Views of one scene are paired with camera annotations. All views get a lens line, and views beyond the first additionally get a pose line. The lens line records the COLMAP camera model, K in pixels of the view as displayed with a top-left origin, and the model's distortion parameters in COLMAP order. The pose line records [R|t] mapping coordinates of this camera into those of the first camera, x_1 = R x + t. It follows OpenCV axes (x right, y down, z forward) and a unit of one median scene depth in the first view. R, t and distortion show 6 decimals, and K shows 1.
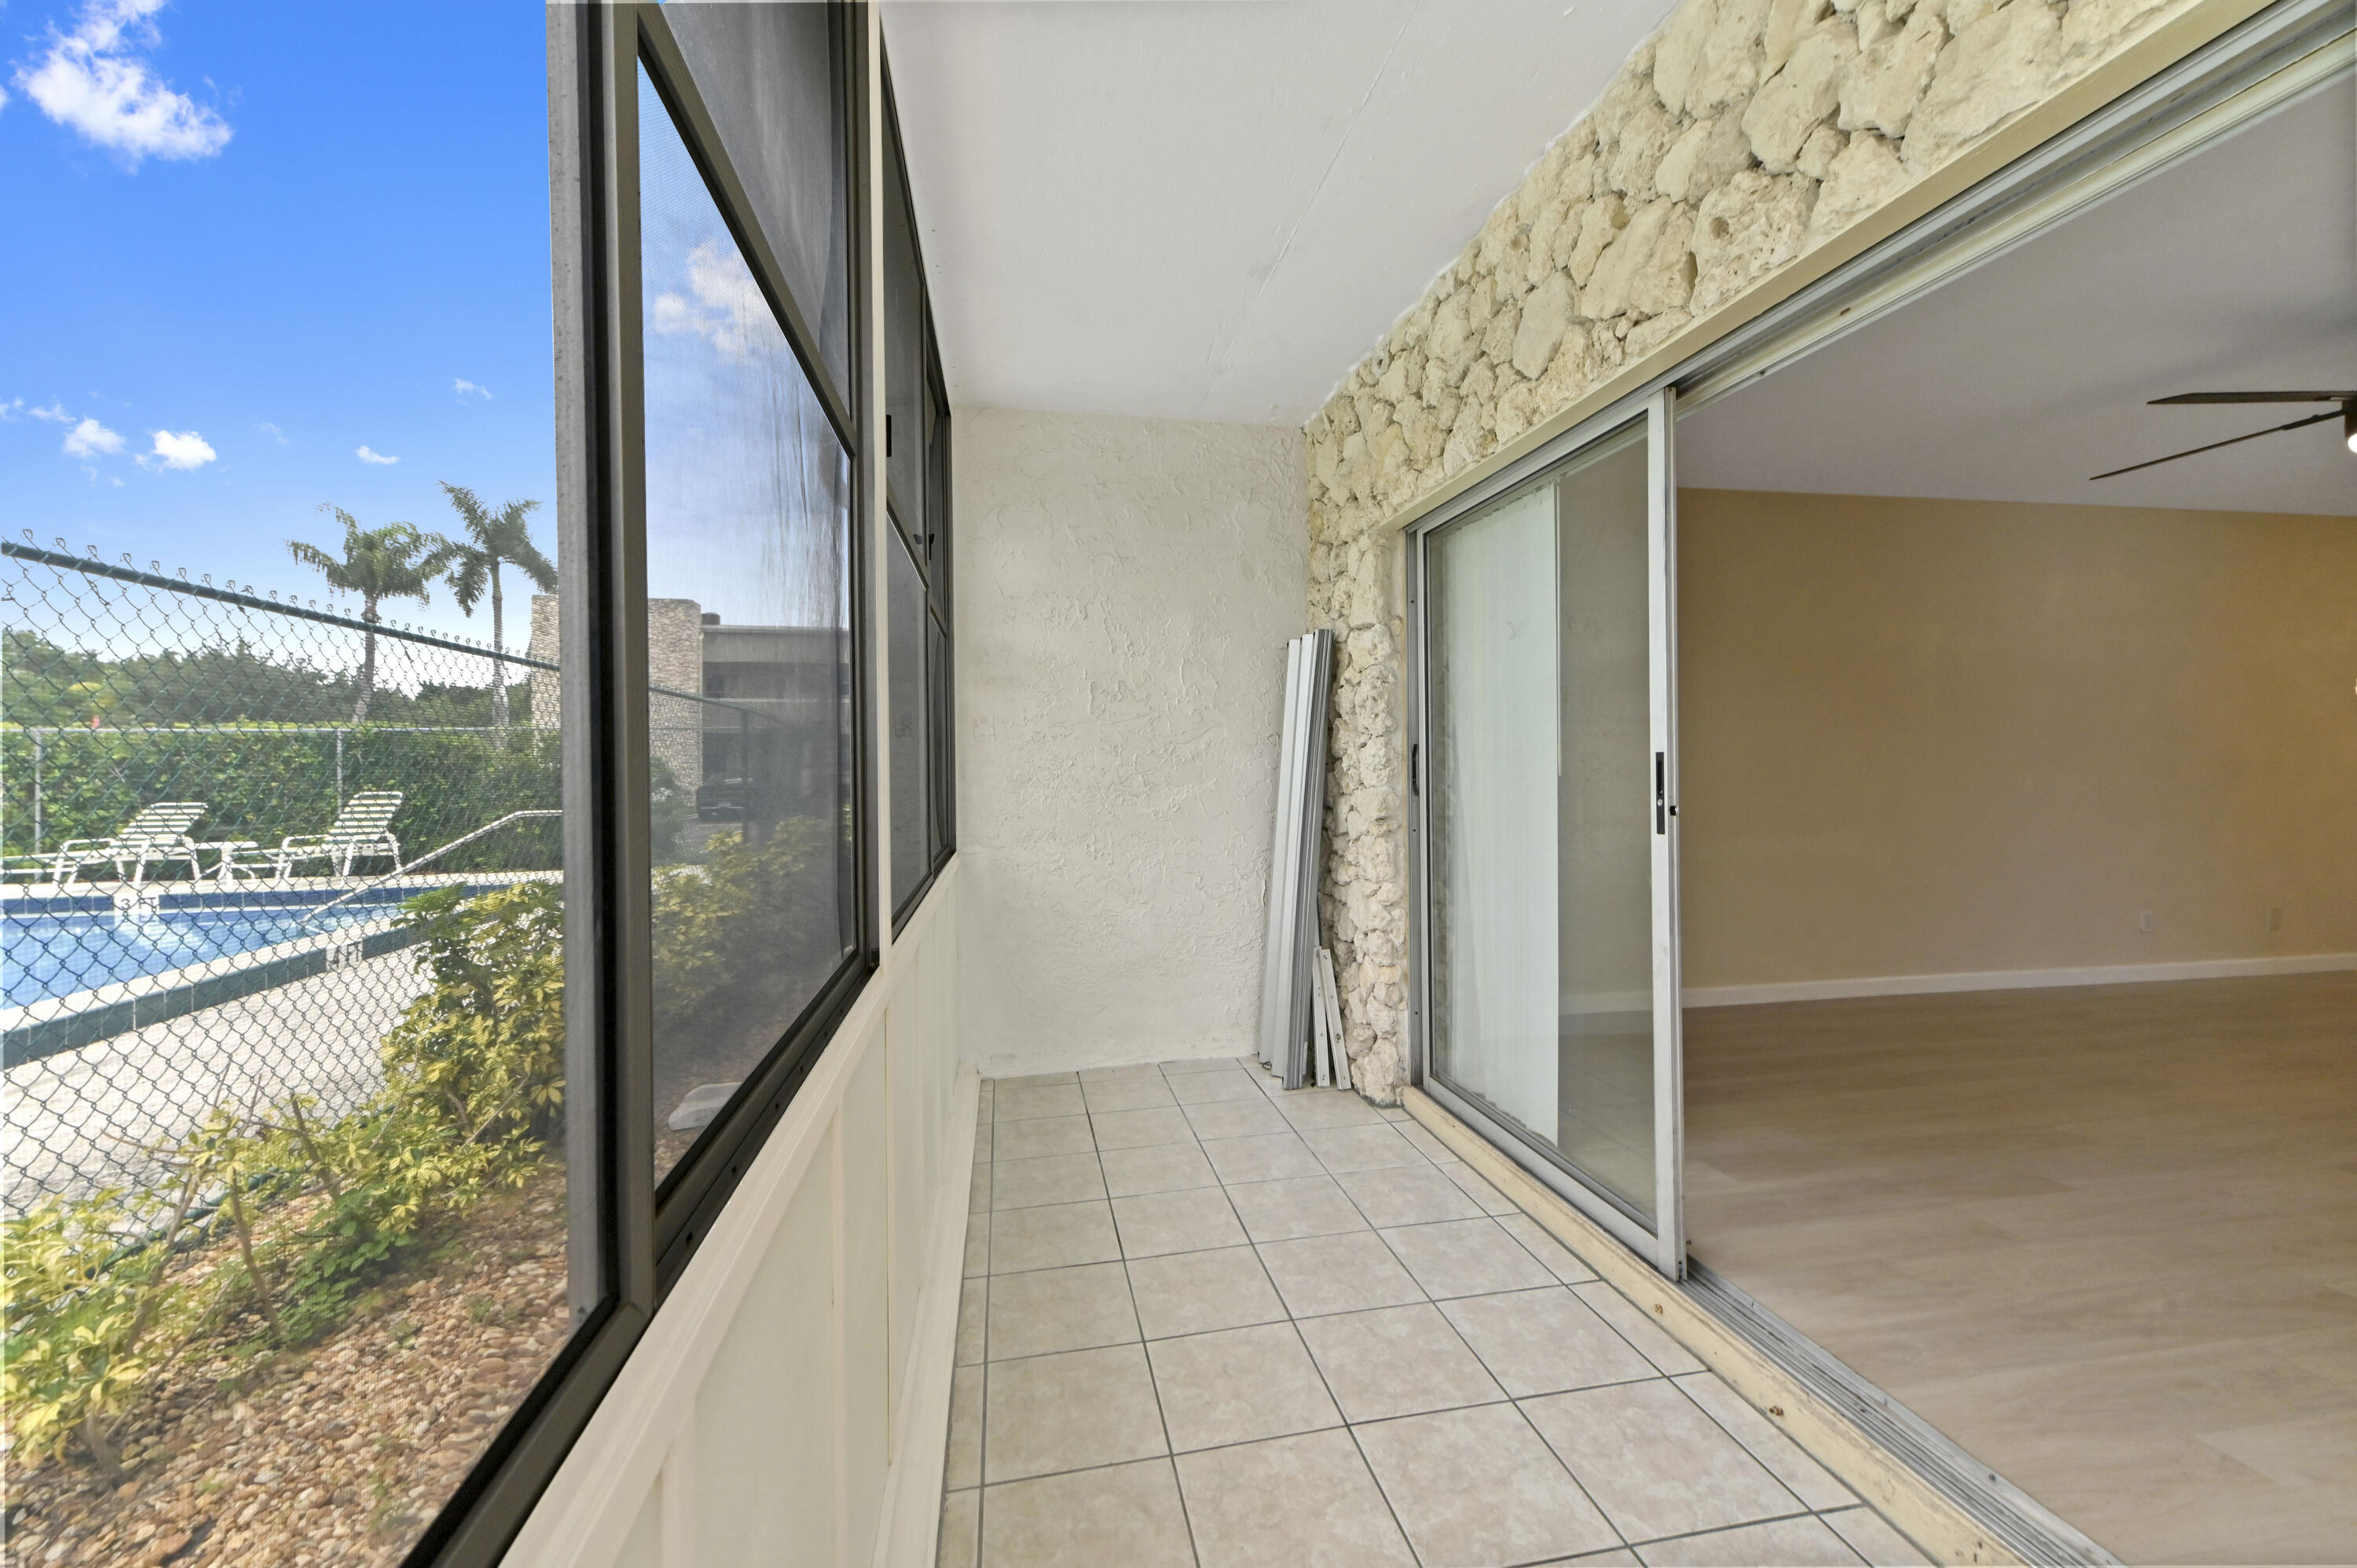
lens RADIAL K [[922.7, 0, 1169.7], [0, 922.7, 759.7], [0, 0, 1]] dist [0.009640, 0.001554]
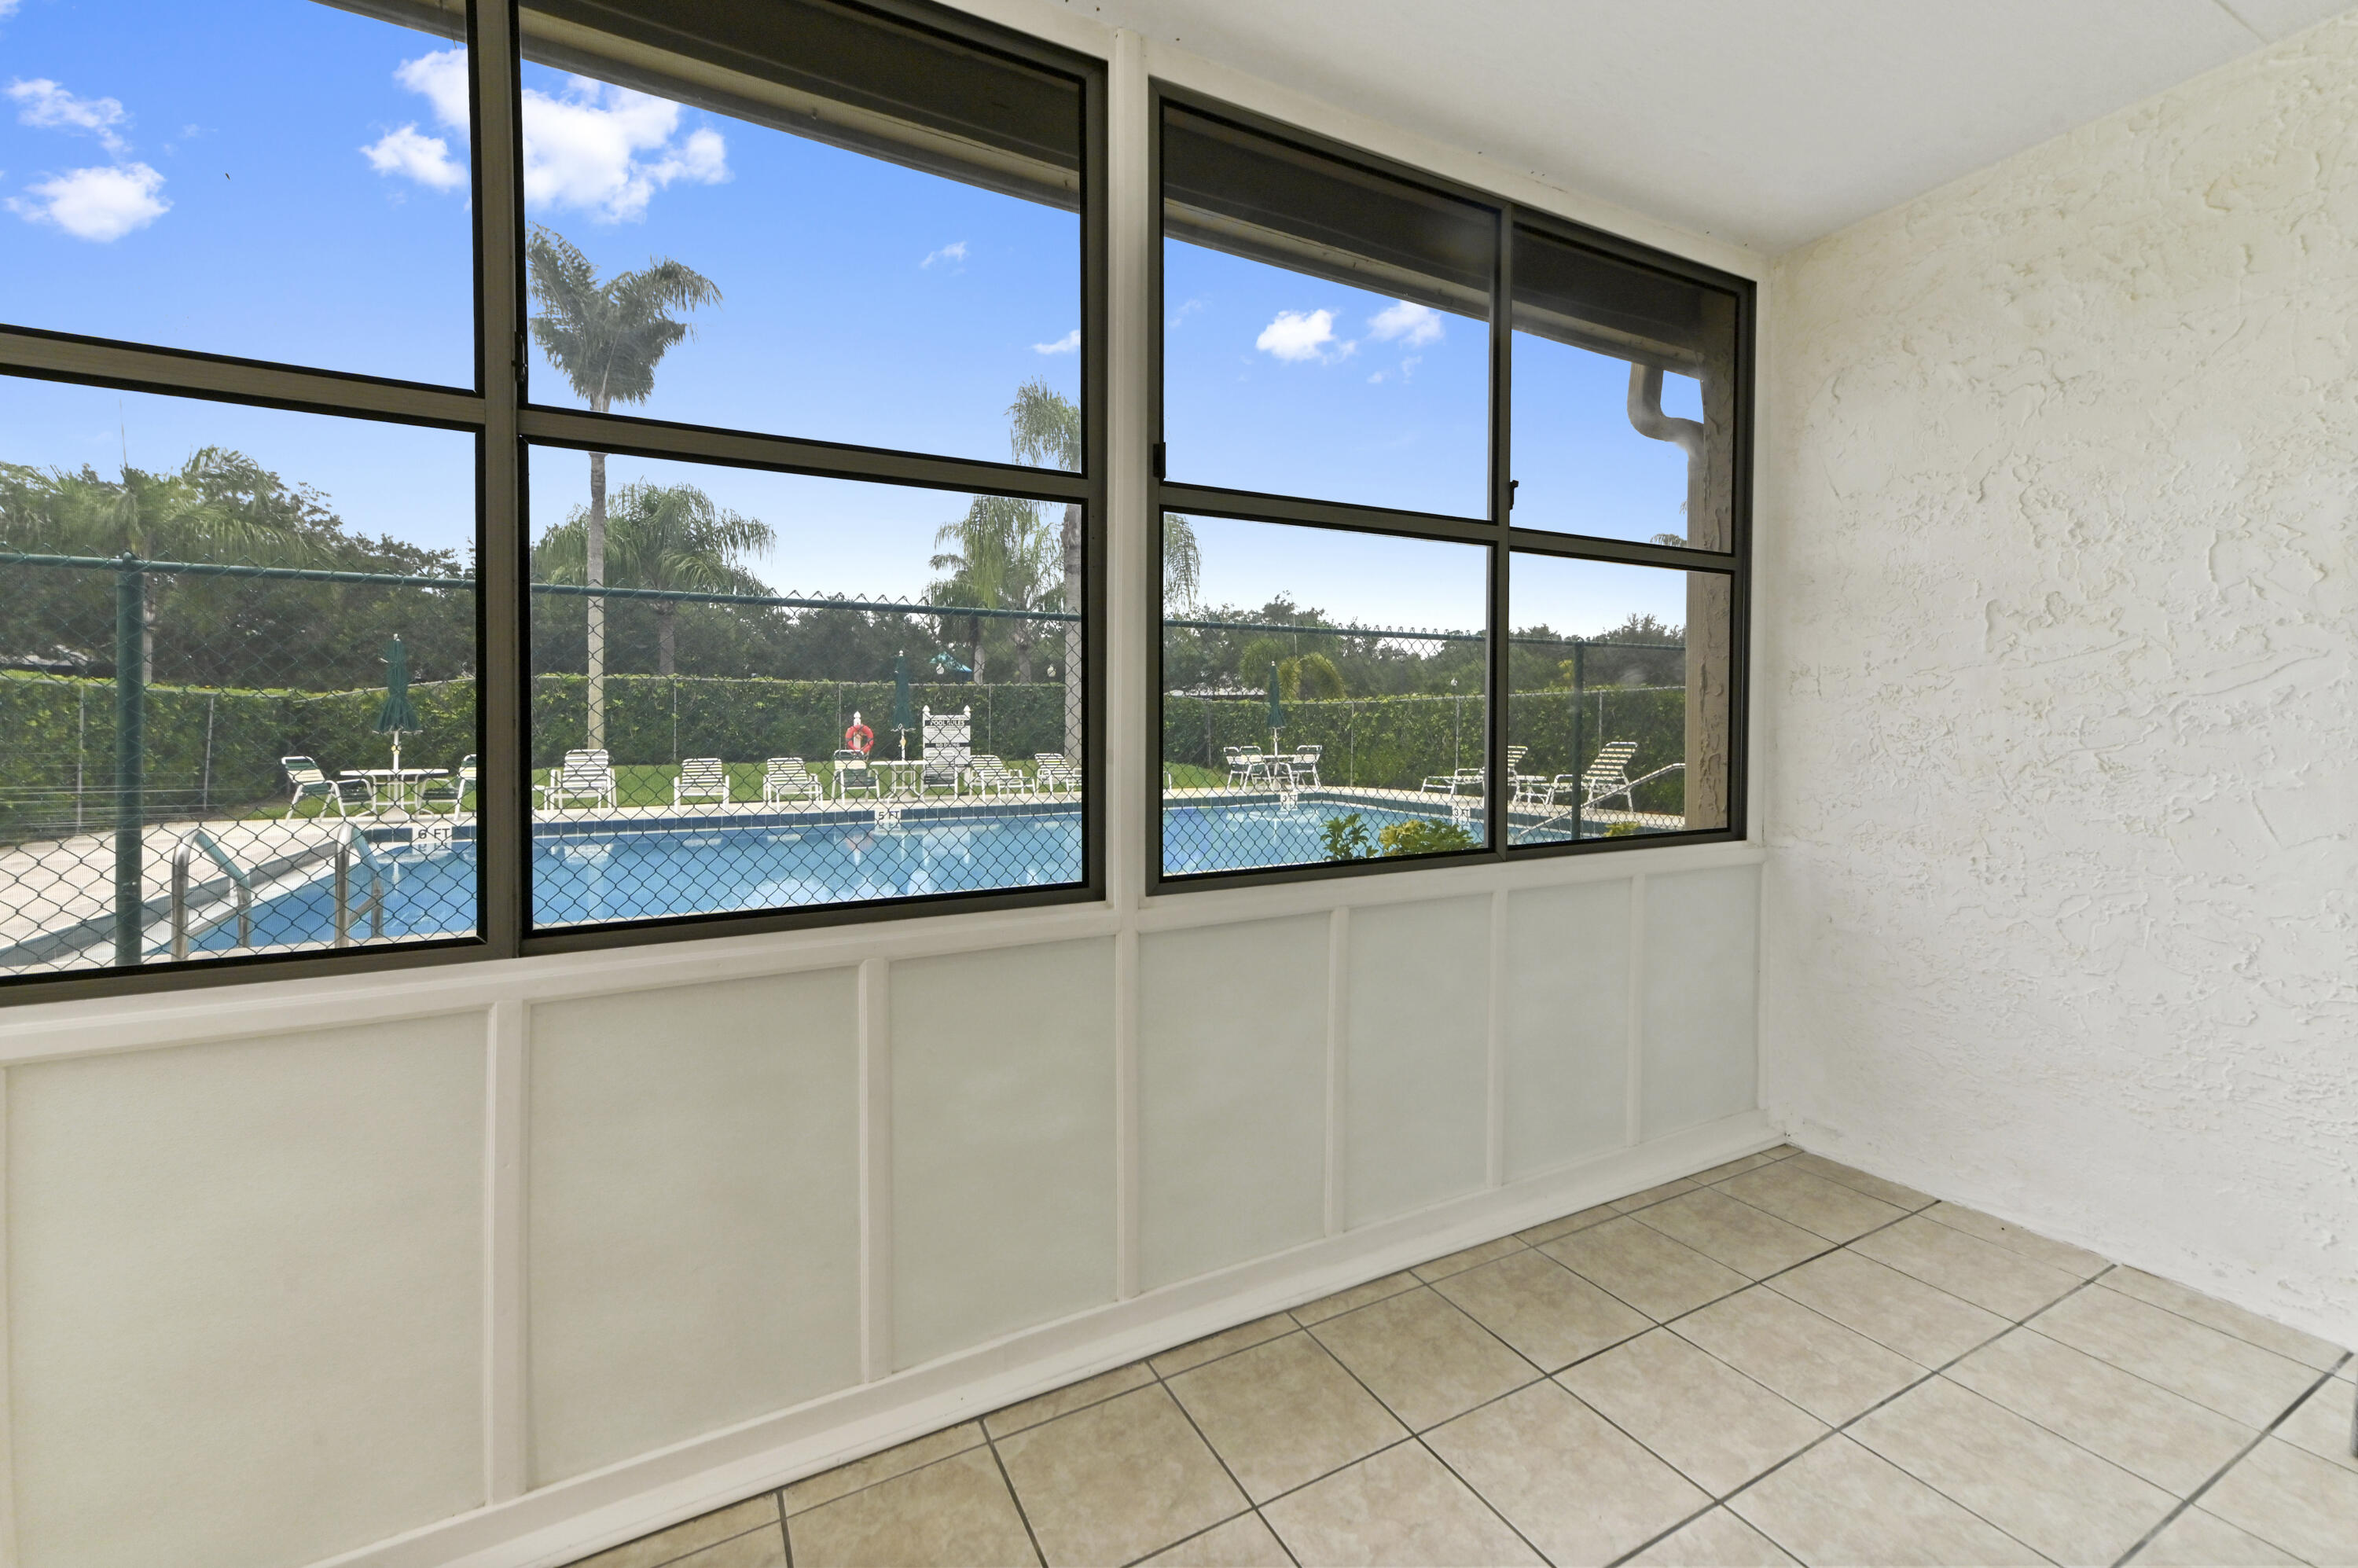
lens RADIAL K [[923.1, 0, 1186.7], [0, 923.1, 737.3], [0, 0, 1]] dist [0.009640, 0.001554]
pose [[0.298543, 0.020168, -0.954183, 0.295344], [0.007775, 0.999692, 0.023563, -0.008965], [0.954364, -0.014453, 0.298295, 0.239428]]
